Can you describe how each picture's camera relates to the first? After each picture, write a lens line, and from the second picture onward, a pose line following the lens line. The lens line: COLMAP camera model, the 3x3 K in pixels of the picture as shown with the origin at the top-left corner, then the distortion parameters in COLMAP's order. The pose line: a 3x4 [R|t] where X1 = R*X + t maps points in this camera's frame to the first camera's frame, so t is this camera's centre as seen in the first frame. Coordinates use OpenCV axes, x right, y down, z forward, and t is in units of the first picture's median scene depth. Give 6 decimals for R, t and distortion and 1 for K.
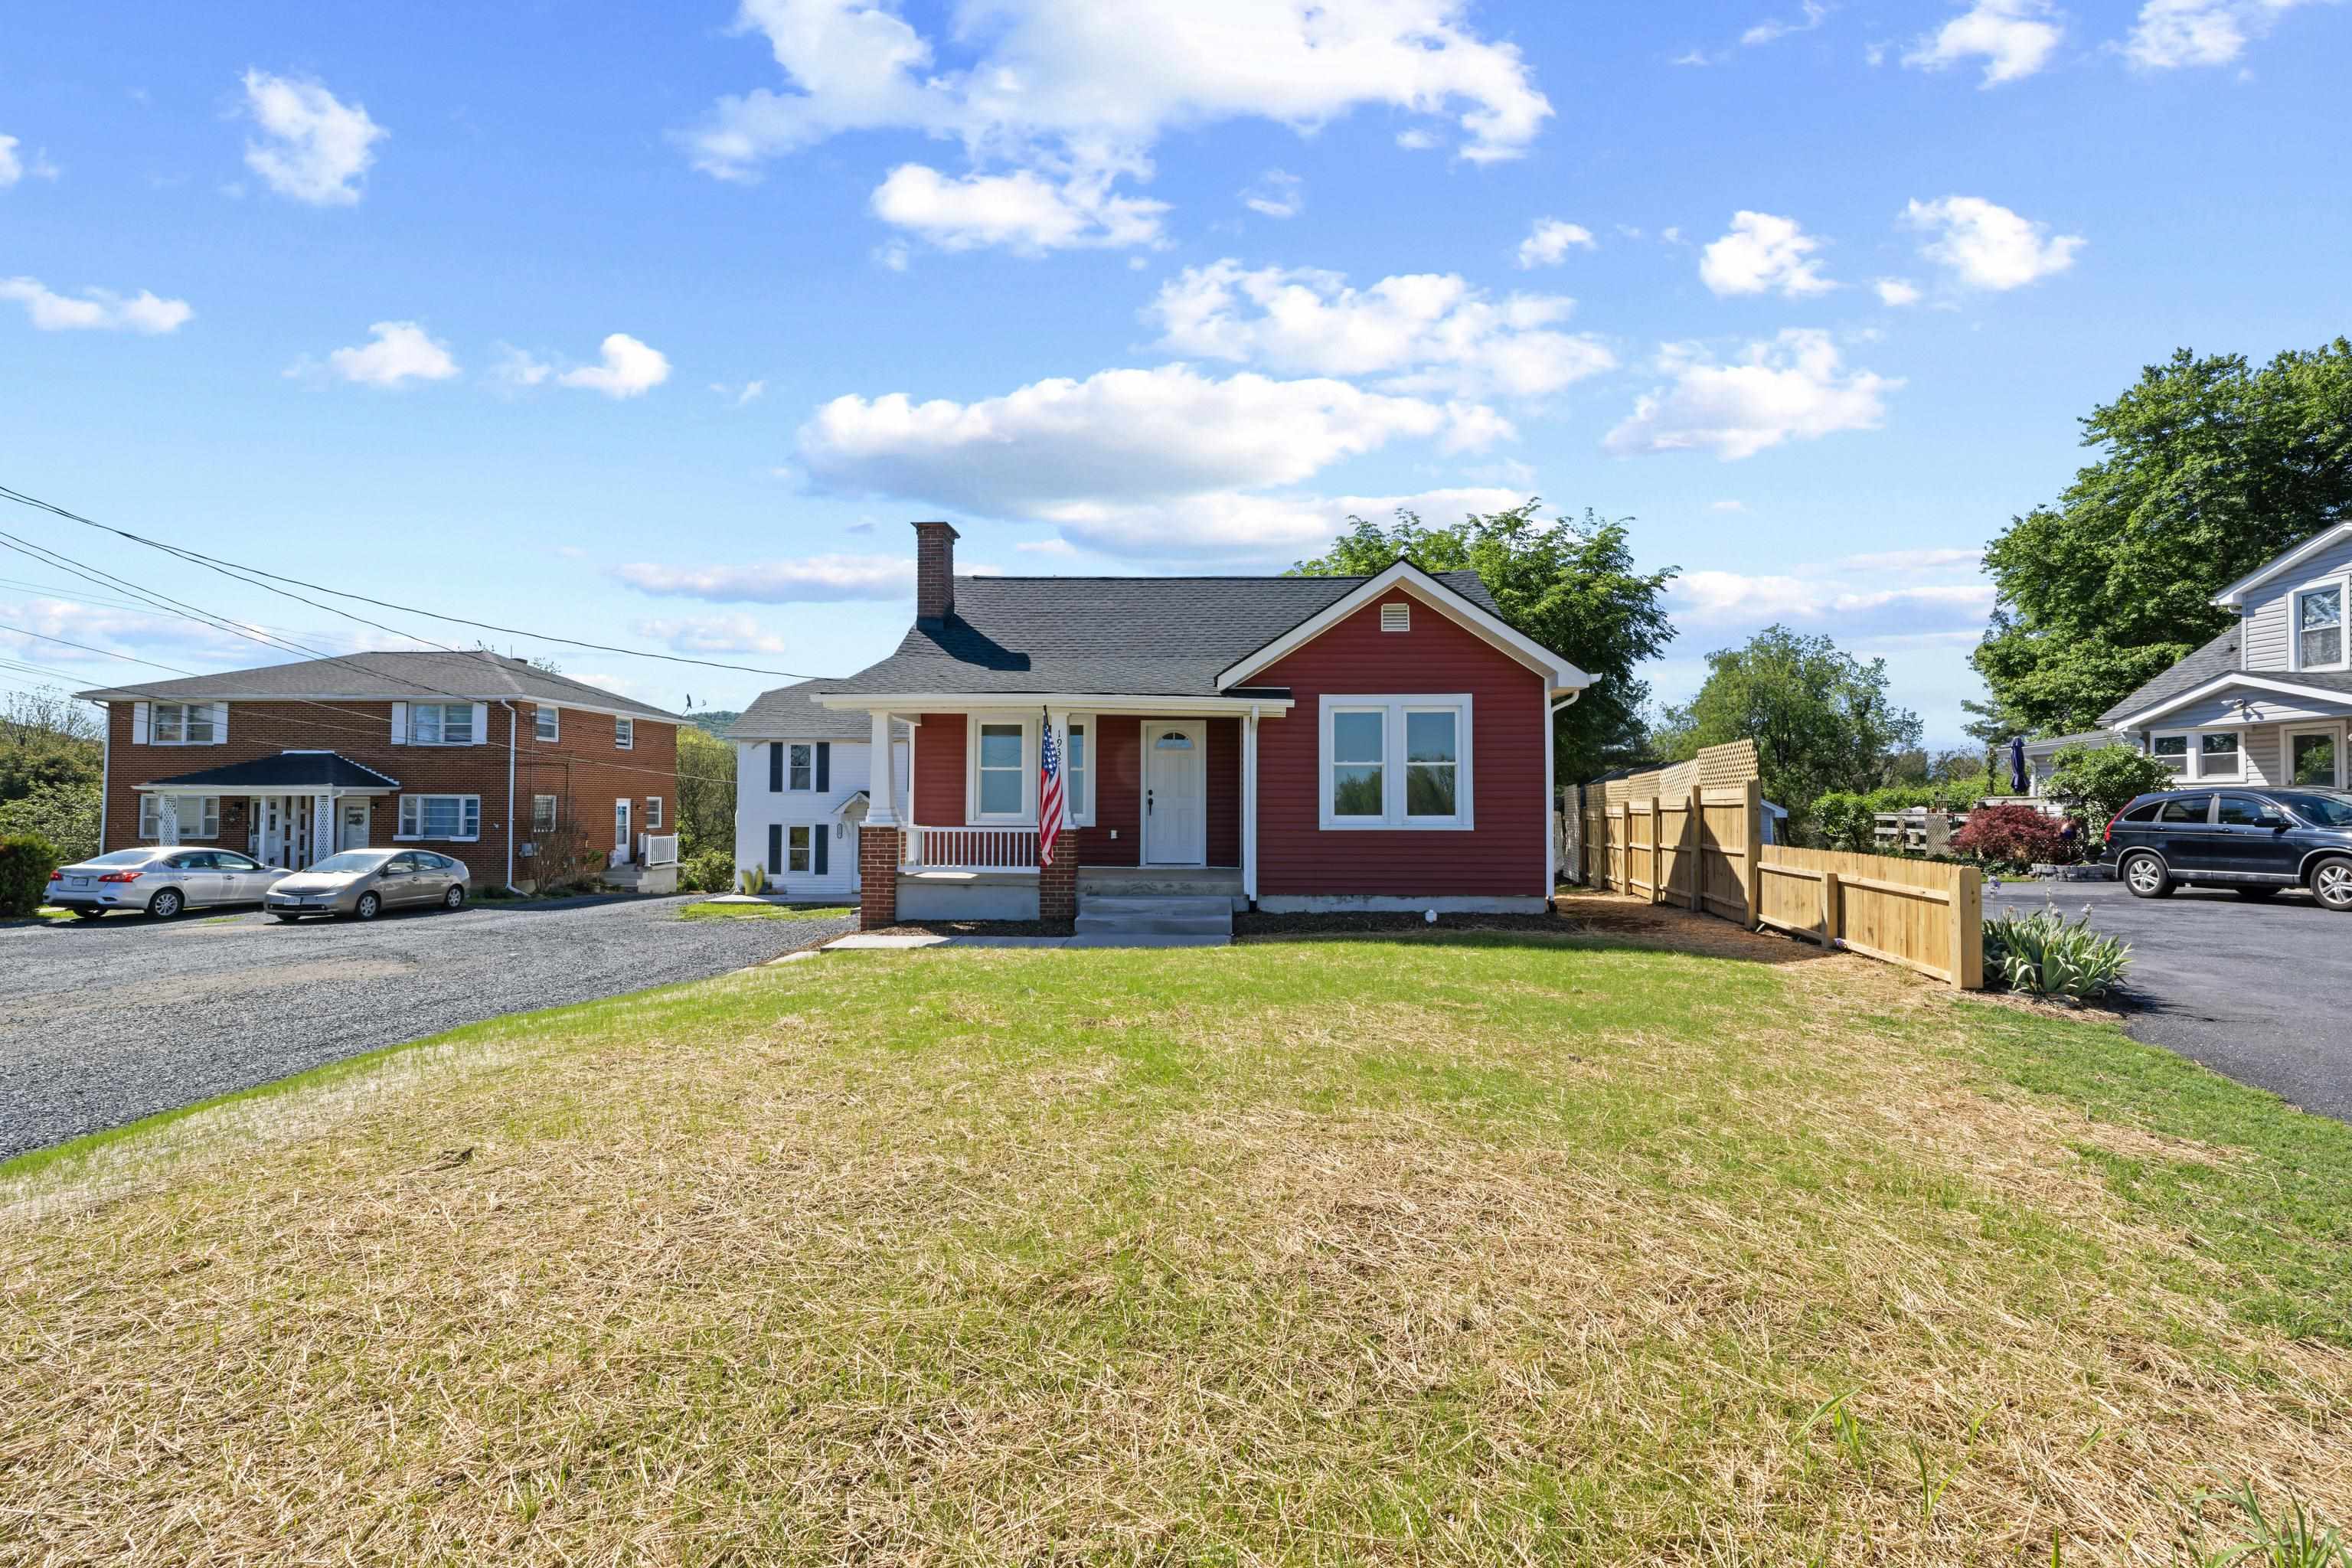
lens RADIAL K [[999.3, 0, 1176.0], [0, 999.3, 784.0], [0, 0, 1]] dist [0.000928, 0.000154]
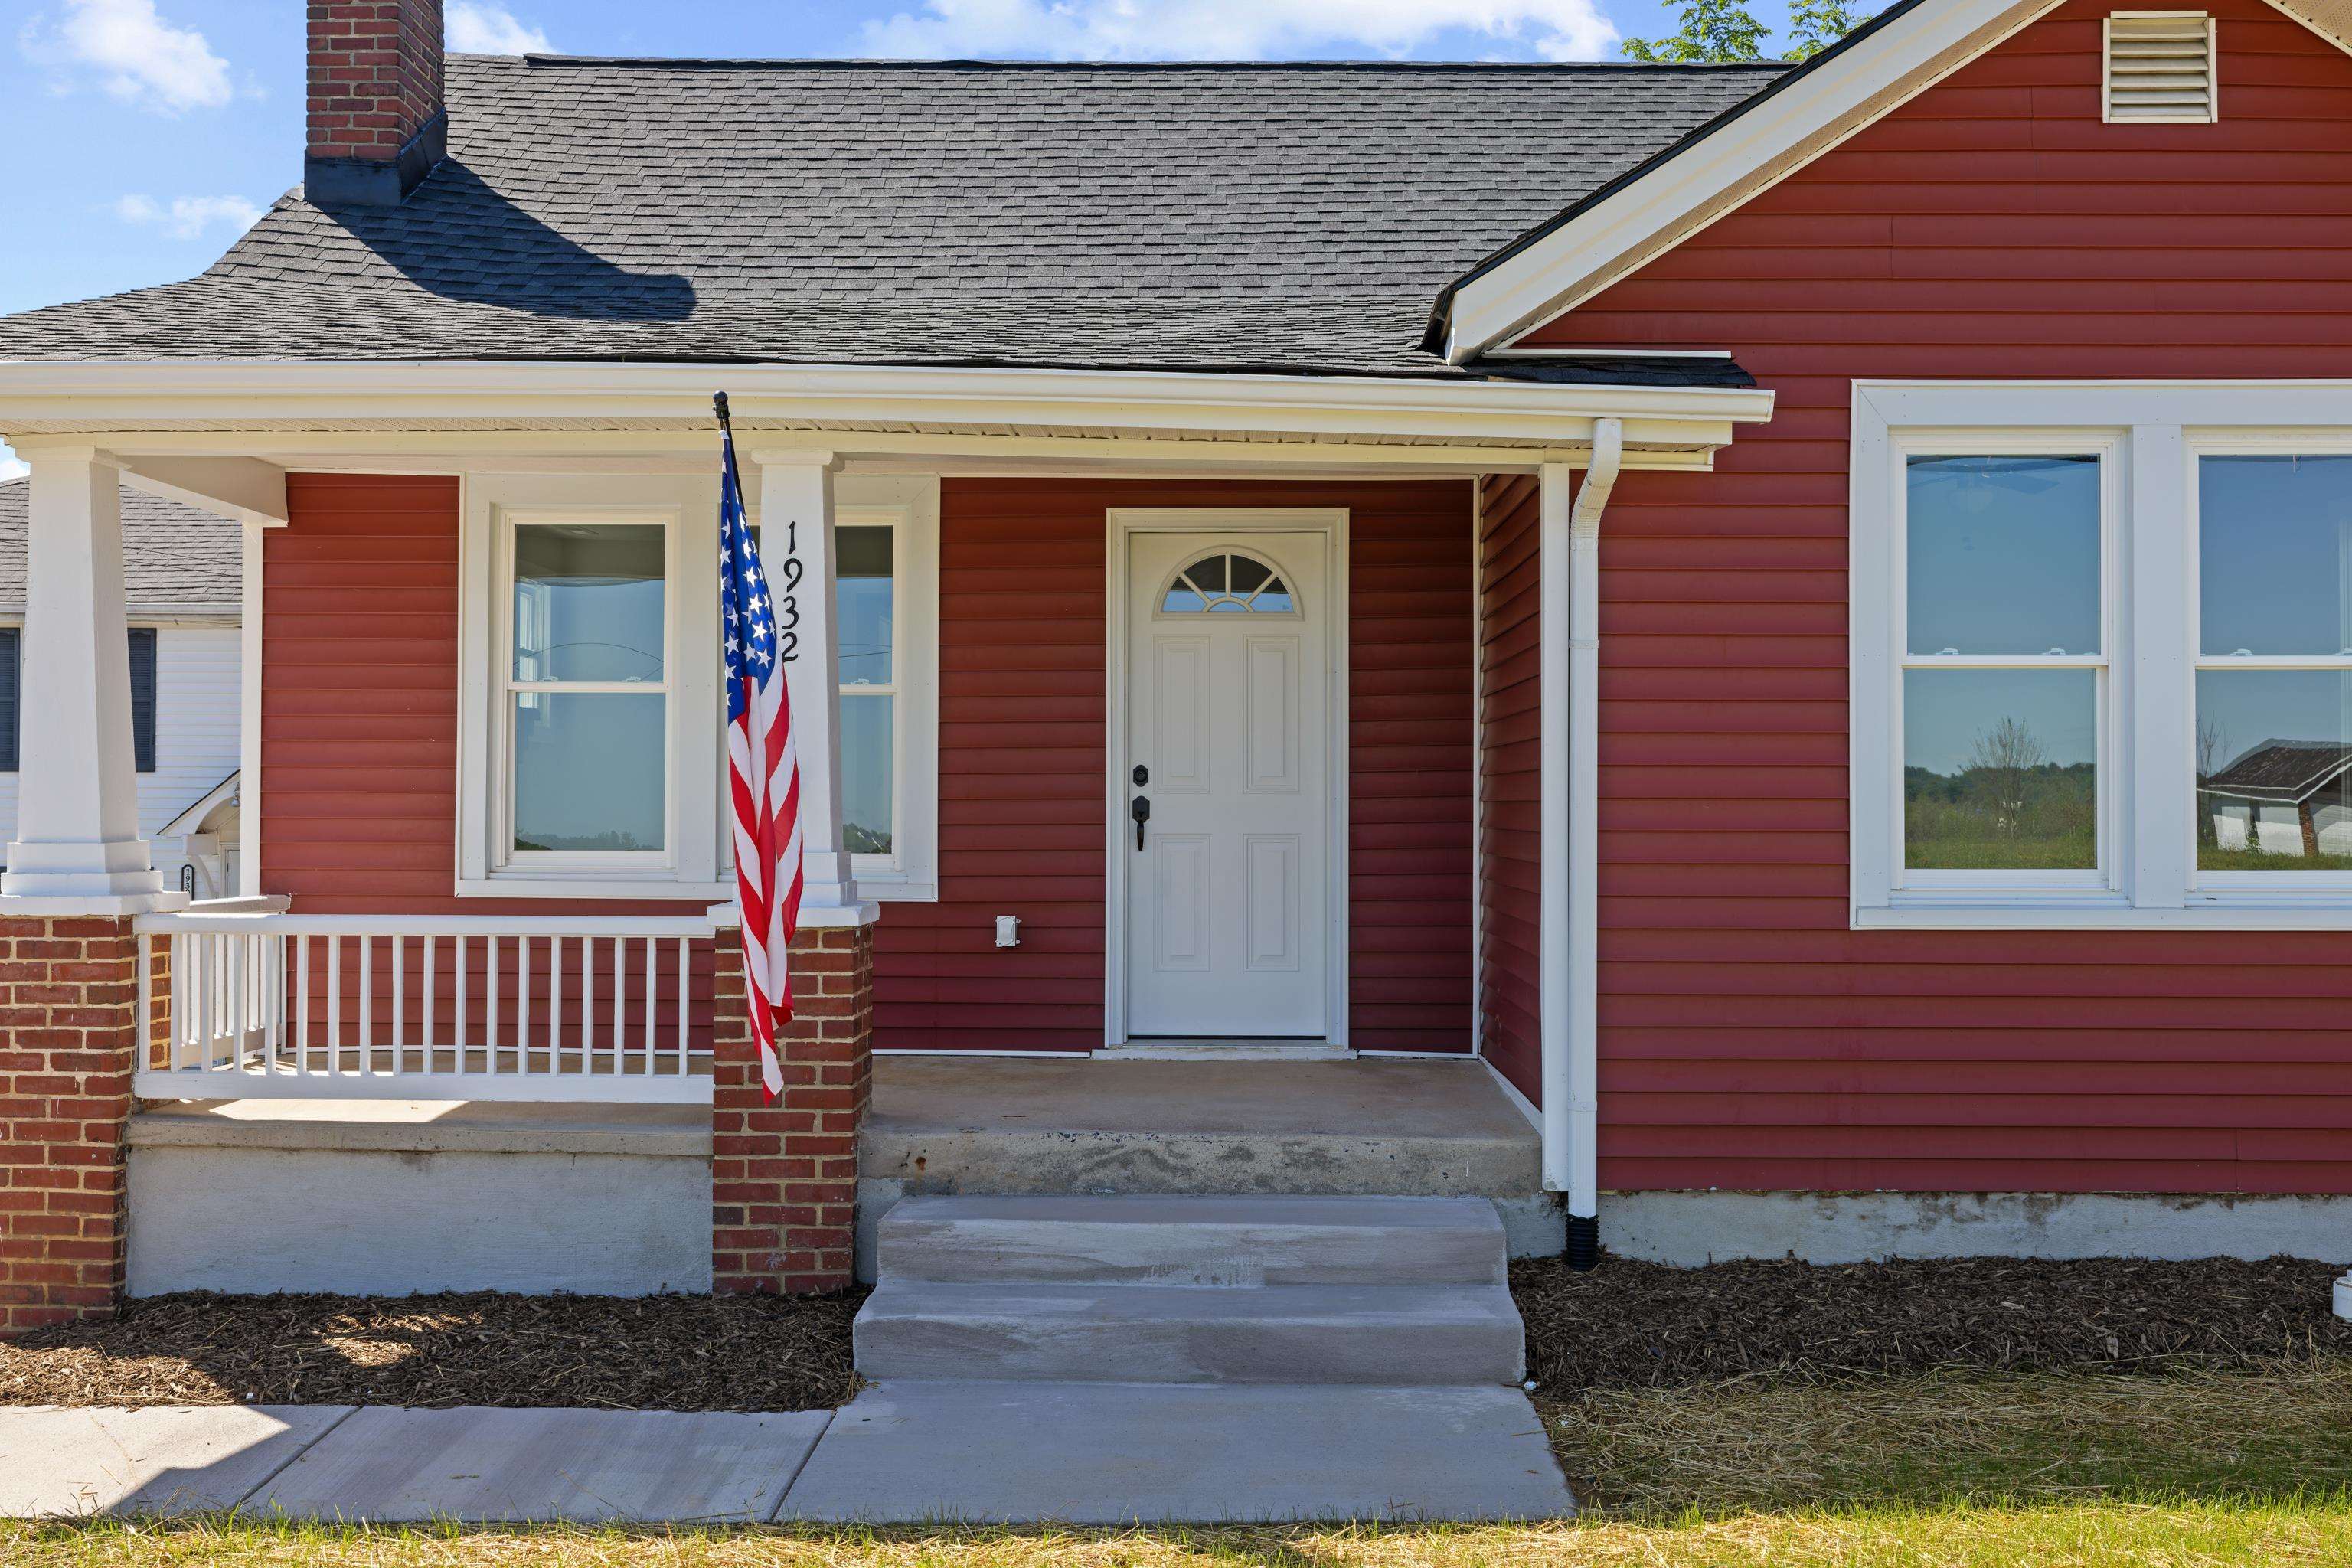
lens RADIAL K [[2303.2, 0, 1176.0], [0, 2303.2, 784.0], [0, 0, 1]] dist [0.004994, -0.004292]
pose [[0.999634, 0.000802, 0.027025, -0.034104], [-0.001153, 0.999915, 0.012972, 0.002710], [-0.027013, -0.012999, 0.999551, 0.388666]]
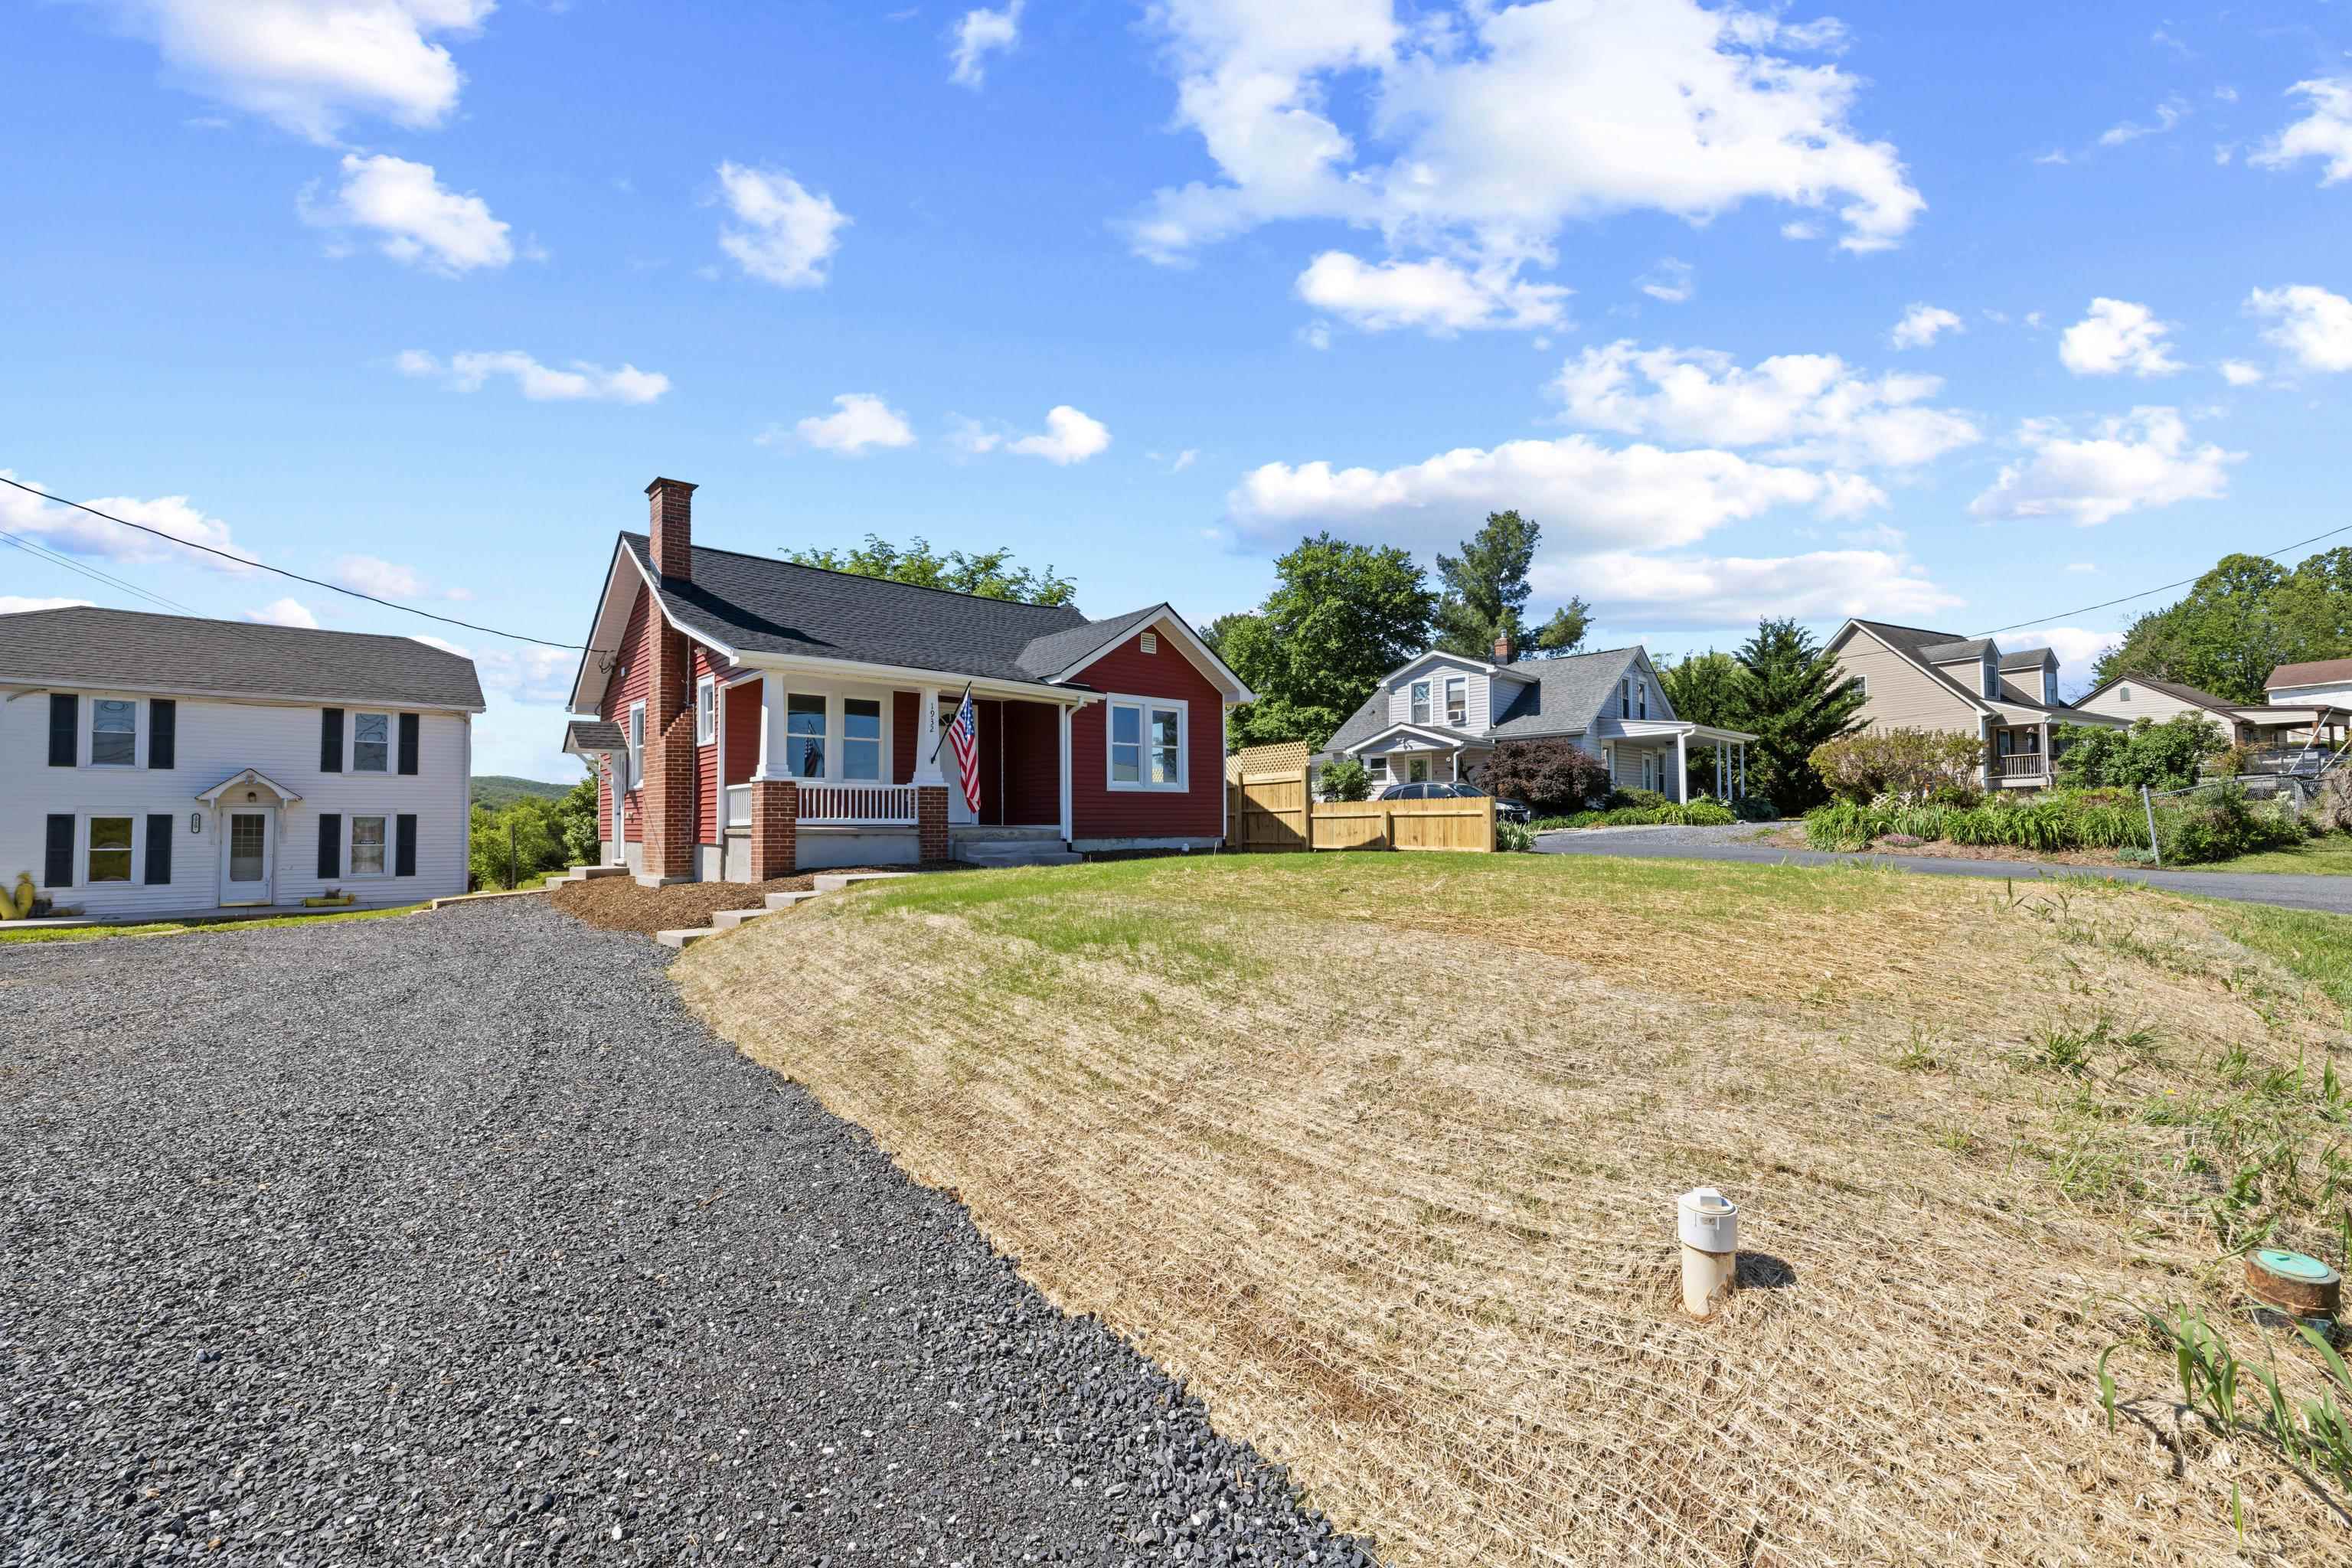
lens RADIAL K [[1004.5, 0, 1184.0], [0, 1004.5, 794.7], [0, 0, 1]] dist [-0.004756, -0.000136]
pose [[0.707794, 0.015660, 0.706245, -0.673768], [-0.007383, 0.999864, -0.014771, 0.063256], [-0.706380, 0.005241, 0.707813, -0.045814]]
